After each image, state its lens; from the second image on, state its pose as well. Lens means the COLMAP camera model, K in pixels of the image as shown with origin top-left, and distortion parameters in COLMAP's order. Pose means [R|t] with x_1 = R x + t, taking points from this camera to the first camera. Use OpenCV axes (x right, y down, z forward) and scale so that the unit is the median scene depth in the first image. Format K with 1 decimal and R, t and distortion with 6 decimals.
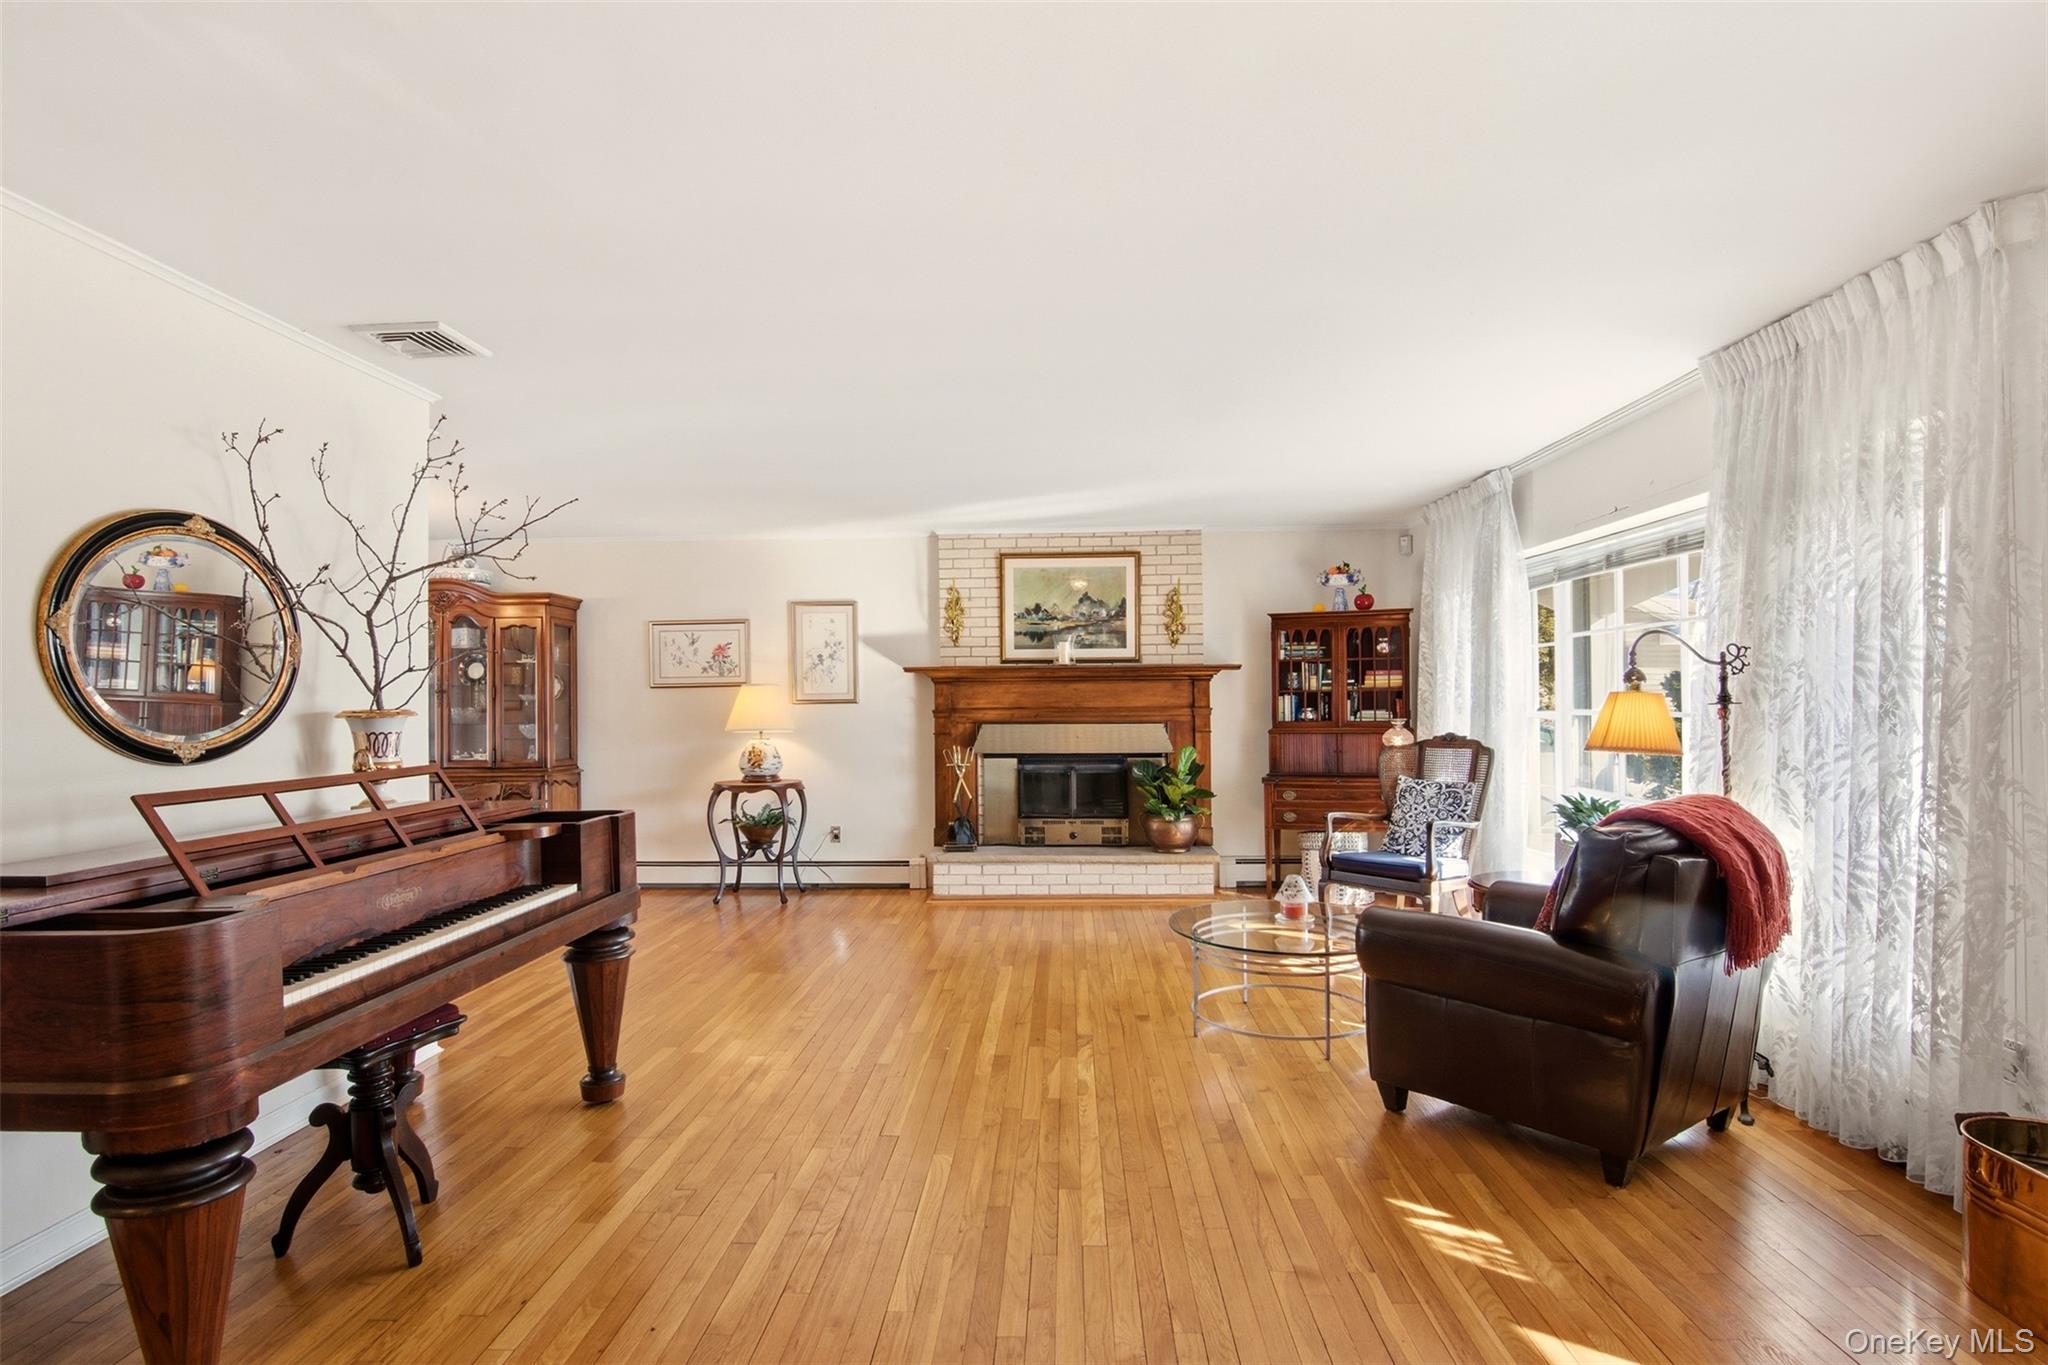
lens RADIAL K [[1077.4, 0, 1028.8], [0, 1077.4, 703.5], [0, 0, 1]] dist [-0.002337, -0.001190]
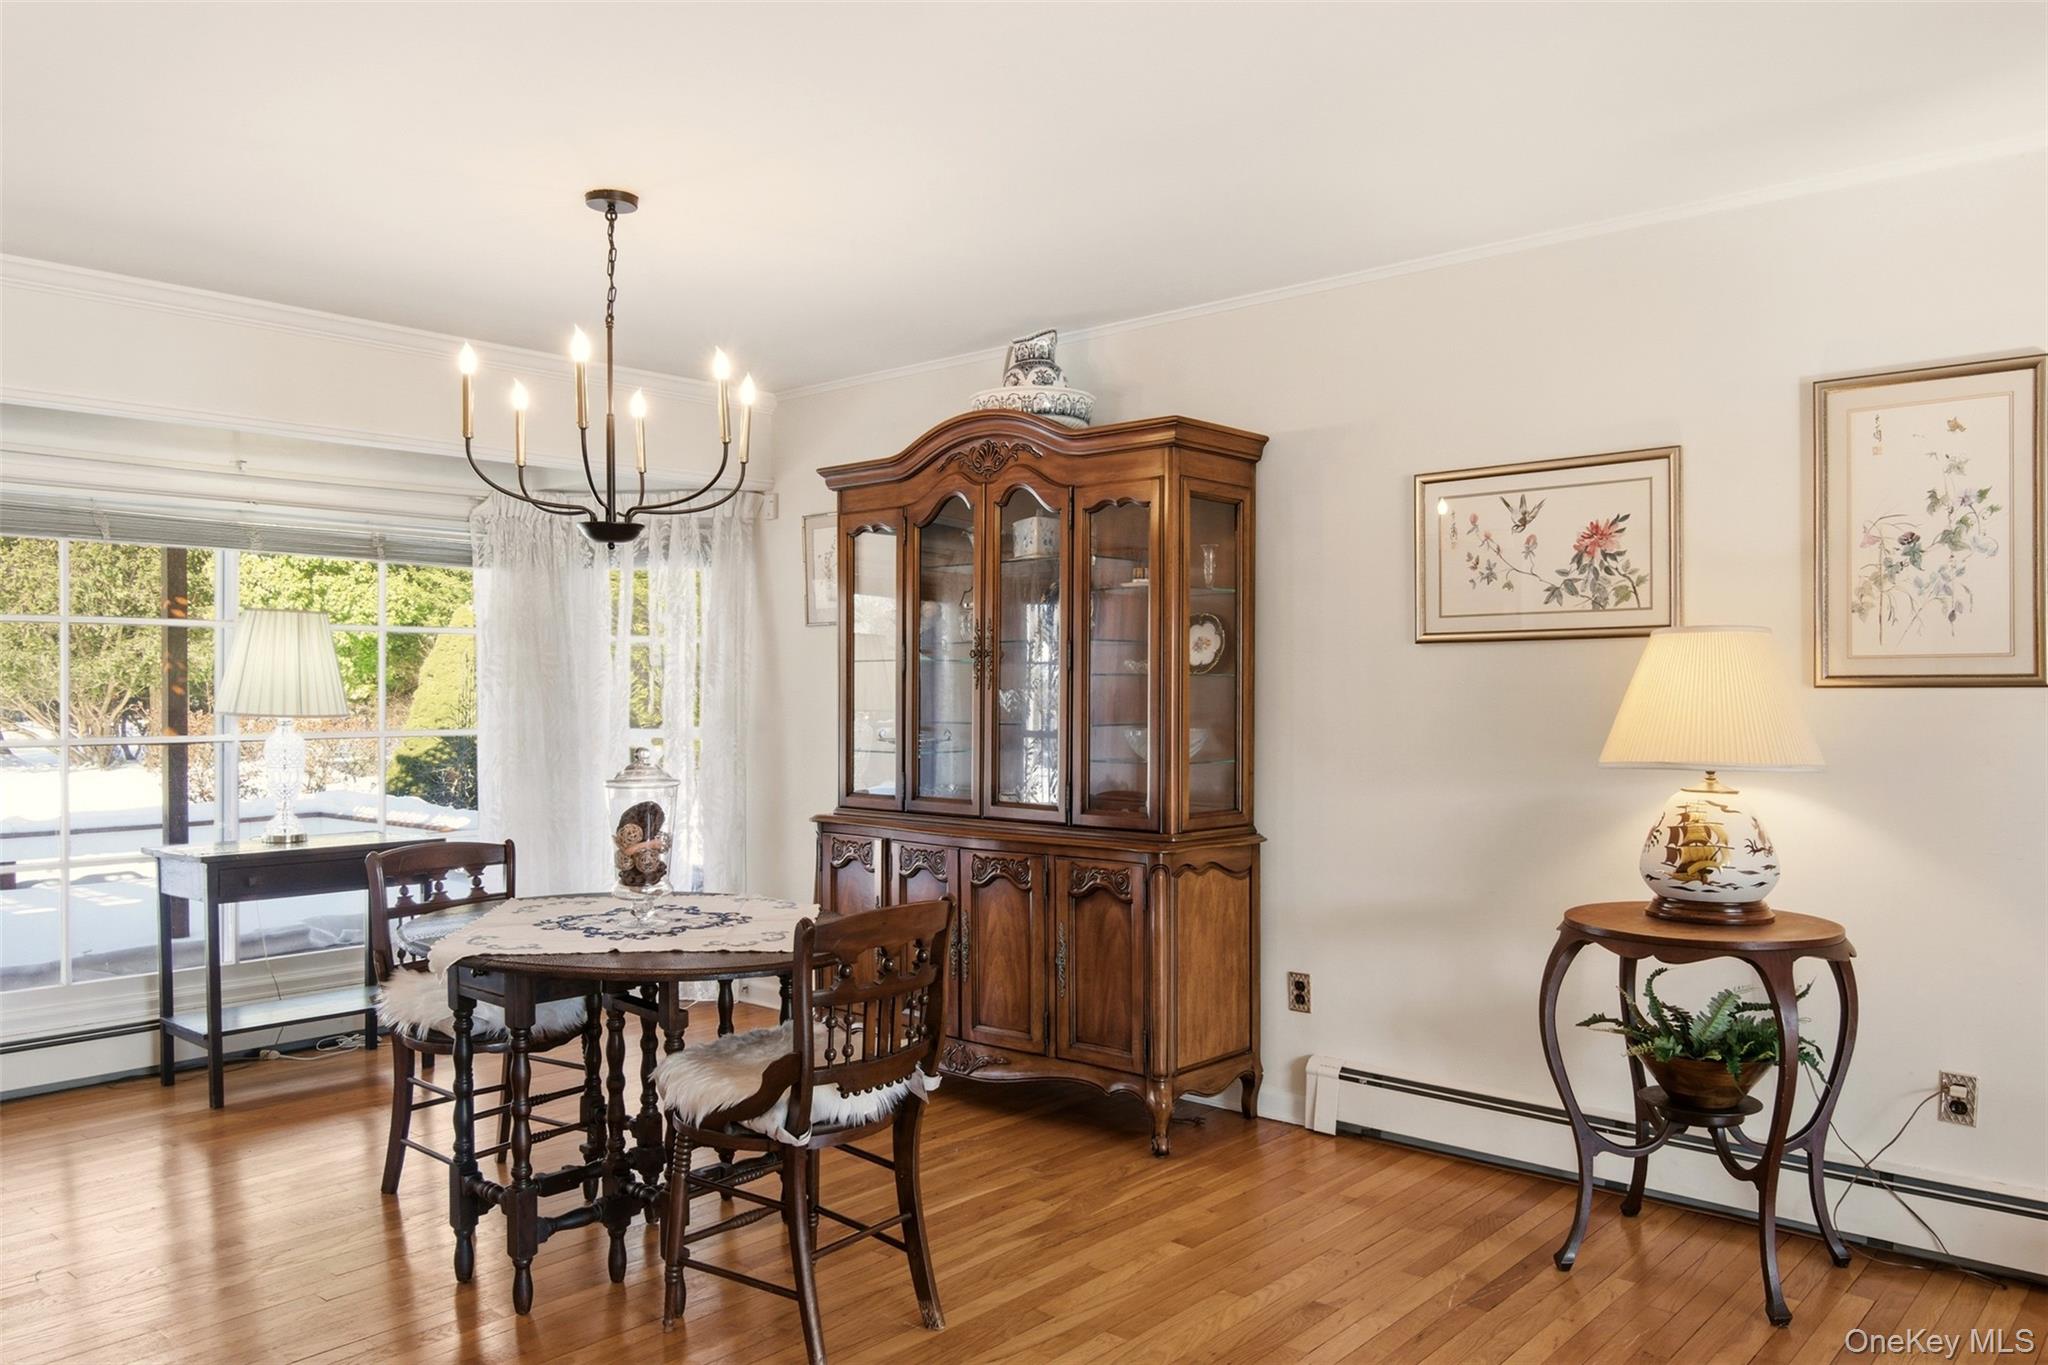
lens RADIAL K [[1492.6, 0, 1024.0], [0, 1492.6, 682.5], [0, 0, 1]] dist [-0.000709, -0.008006]
pose [[0.770720, 0.007042, -0.637135, -0.116705], [-0.006948, 0.999972, 0.002647, -0.000490], [0.637136, 0.002387, 0.770748, 0.501290]]
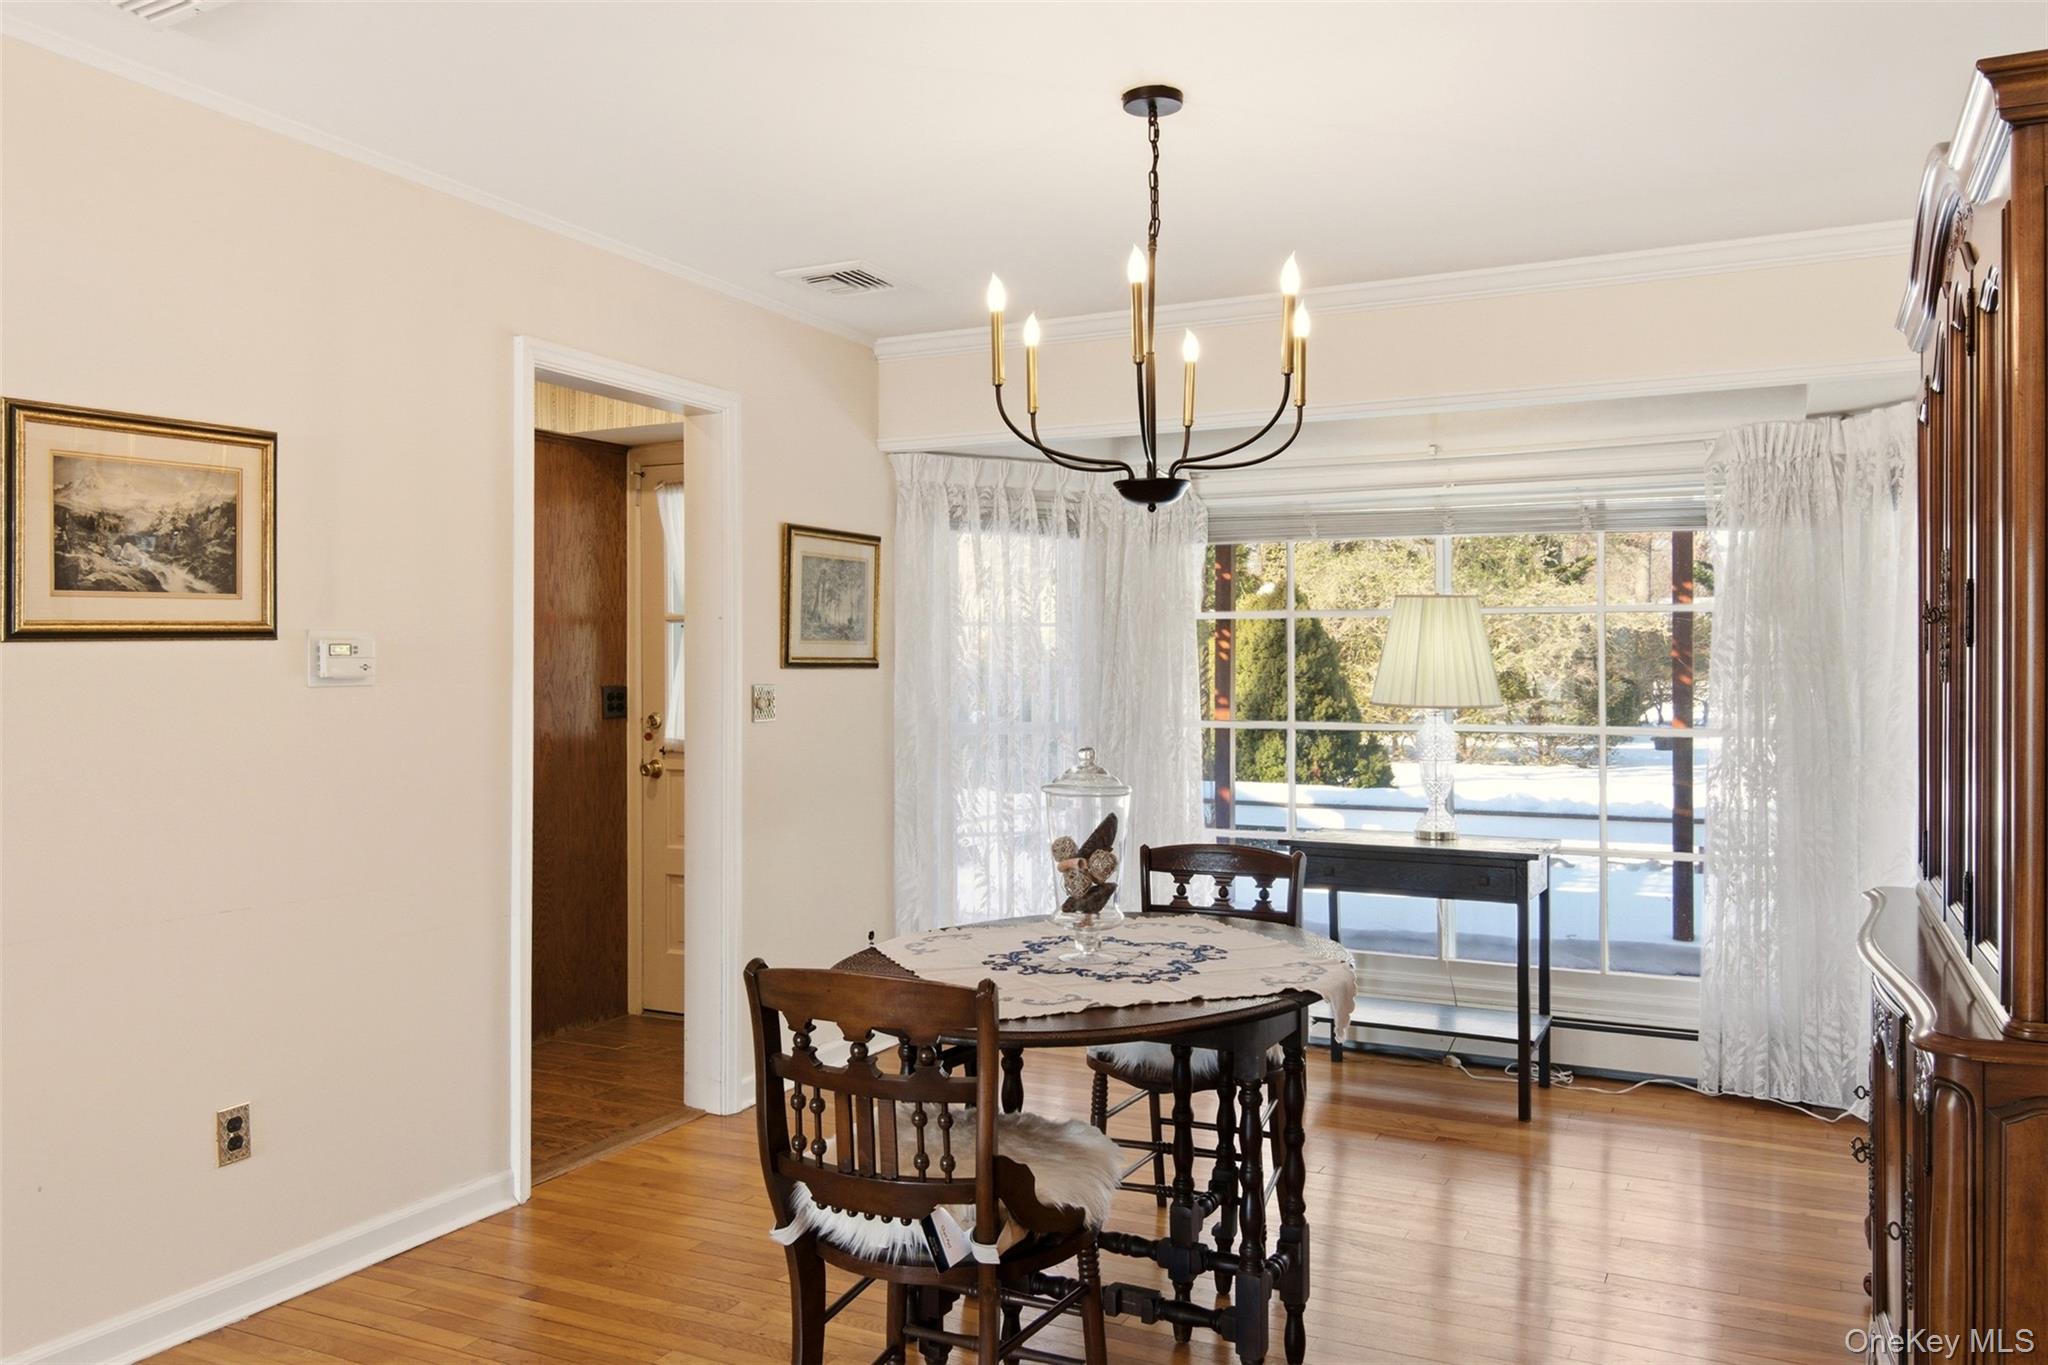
lens RADIAL K [[1500.8, 0, 1032.7], [0, 1500.8, 645.7], [0, 0, 1]] dist [-0.002000, -0.004715]
pose [[-0.419164, -0.009294, -0.907863, -0.142169], [0.000832, 0.999943, -0.010620, -0.000737], [0.907910, -0.005207, -0.419132, 0.932354]]
